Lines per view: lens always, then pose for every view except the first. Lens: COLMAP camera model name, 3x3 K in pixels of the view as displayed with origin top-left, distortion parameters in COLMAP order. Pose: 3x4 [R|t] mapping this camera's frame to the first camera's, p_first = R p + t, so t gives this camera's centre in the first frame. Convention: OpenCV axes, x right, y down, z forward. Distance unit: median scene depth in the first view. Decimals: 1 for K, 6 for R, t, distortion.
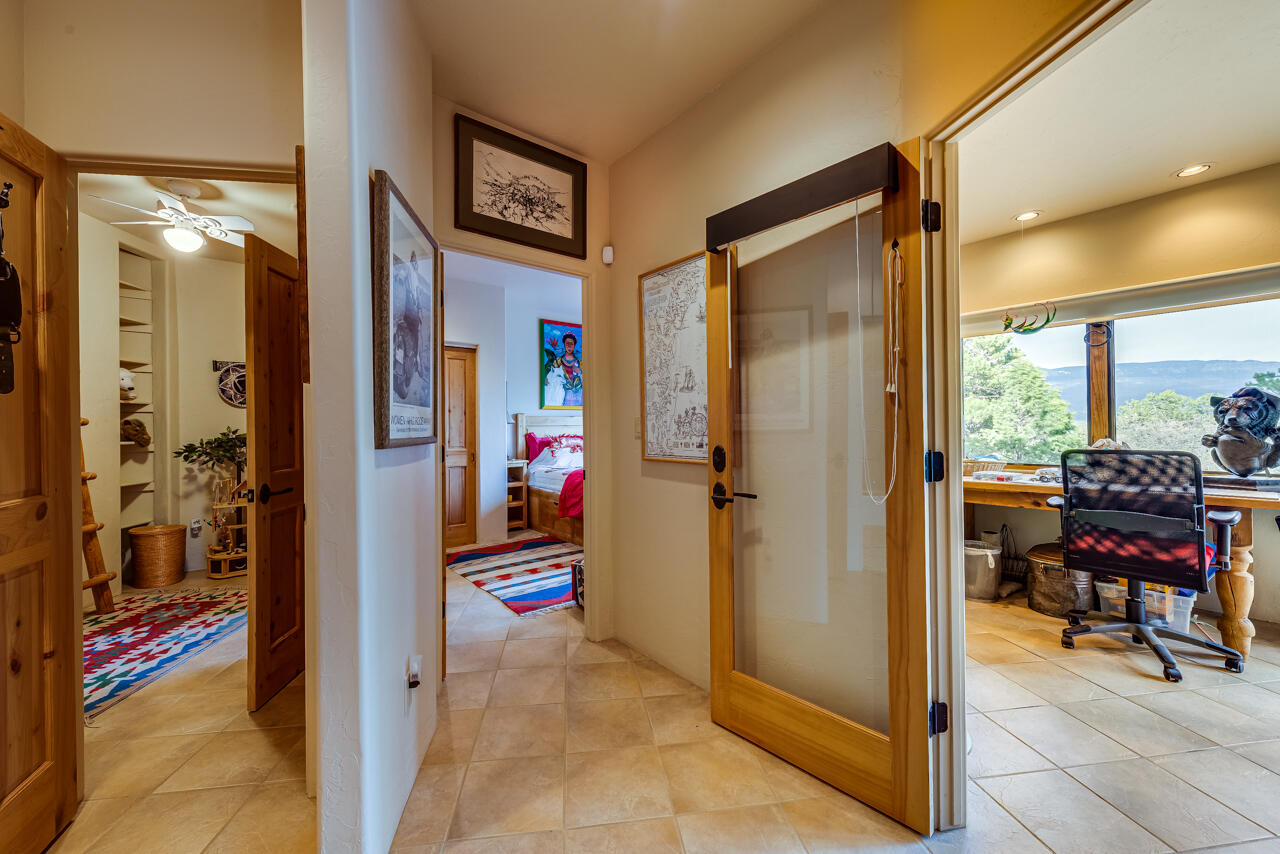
lens RADIAL K [[500.8, 0, 636.7], [0, 500.8, 424.4], [0, 0, 1]] dist [0.000594, -0.000098]
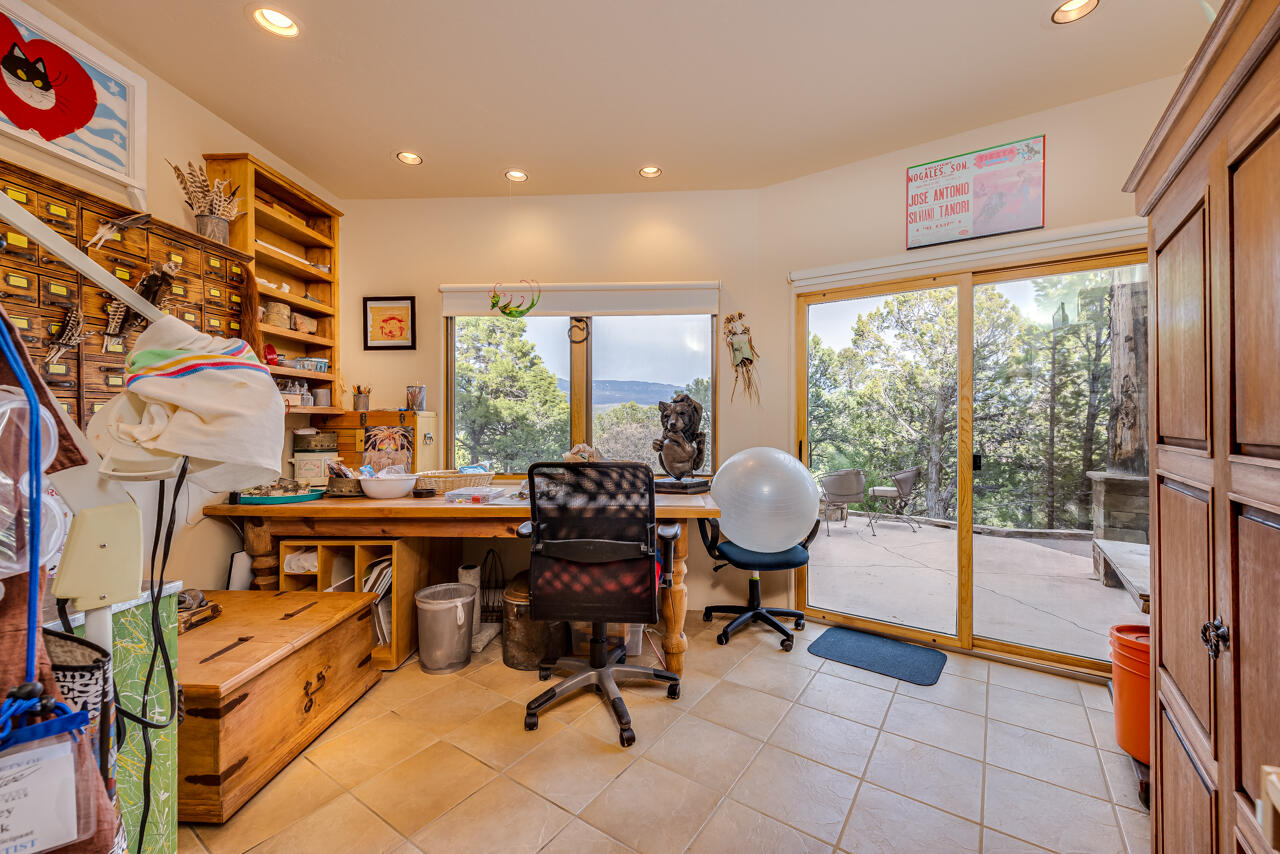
lens RADIAL K [[521.7, 0, 639.1], [0, 521.7, 422.6], [0, 0, 1]] dist [-0.000040, -0.000046]
pose [[0.677573, 0.013826, 0.735326, 0.351939], [-0.013043, 0.999892, -0.006781, -0.004875], [-0.735340, -0.004996, 0.677680, 0.322316]]
